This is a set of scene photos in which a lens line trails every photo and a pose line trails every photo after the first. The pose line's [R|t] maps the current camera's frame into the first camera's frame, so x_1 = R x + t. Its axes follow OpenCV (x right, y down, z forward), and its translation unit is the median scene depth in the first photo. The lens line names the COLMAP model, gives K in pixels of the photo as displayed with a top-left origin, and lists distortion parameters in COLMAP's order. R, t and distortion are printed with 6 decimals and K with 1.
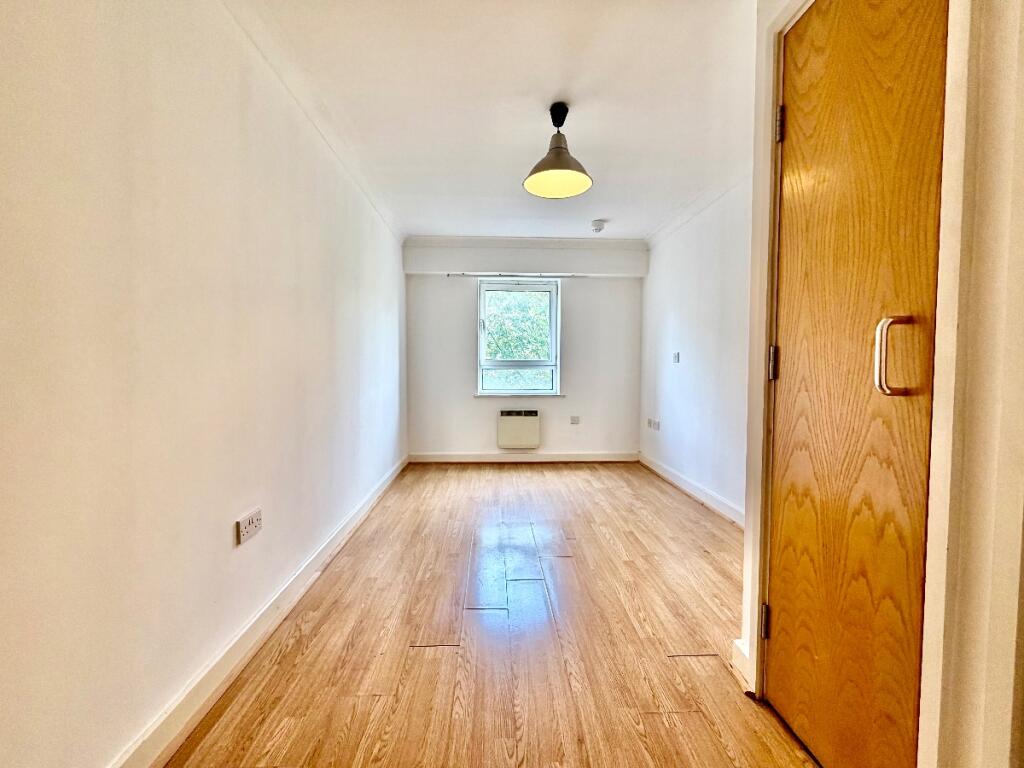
lens RADIAL K [[411.9, 0, 507.1], [0, 411.9, 380.5], [0, 0, 1]] dist [-0.001074, -0.000471]
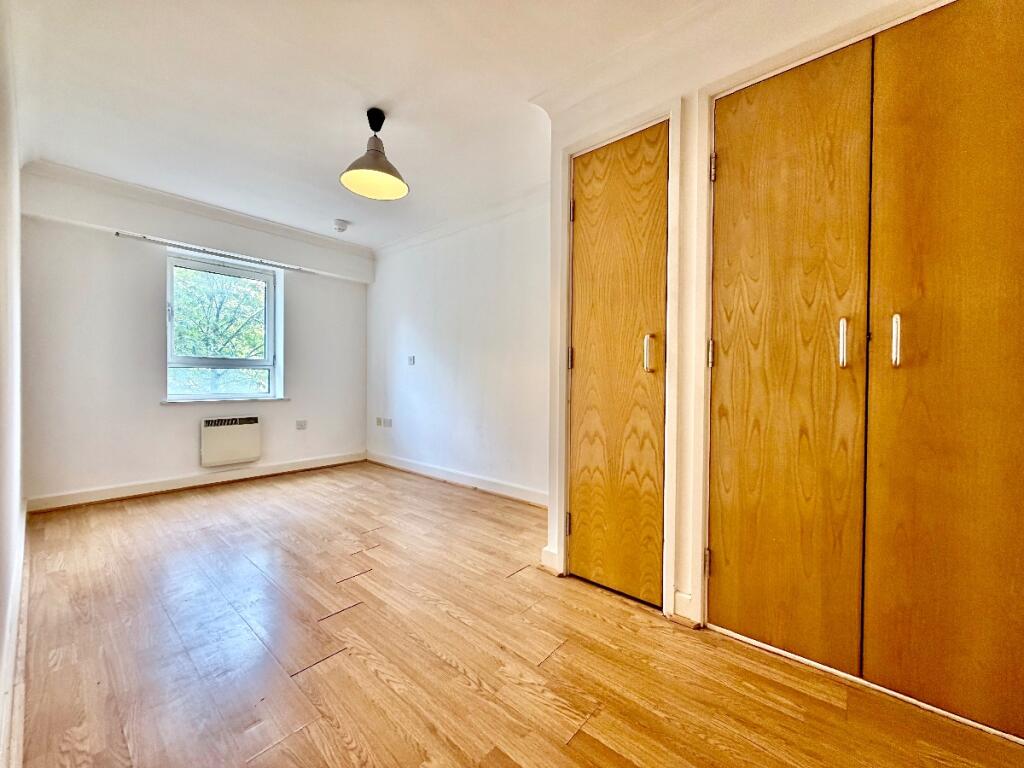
lens RADIAL K [[406.3, 0, 512.0], [0, 406.3, 382.2], [0, 0, 1]] dist [-0.000369, -0.000096]
pose [[0.684476, -0.003254, 0.729028, -0.284550], [0.015786, 0.999822, -0.010358, 0.027412], [-0.728864, 0.018598, 0.684406, 0.041164]]
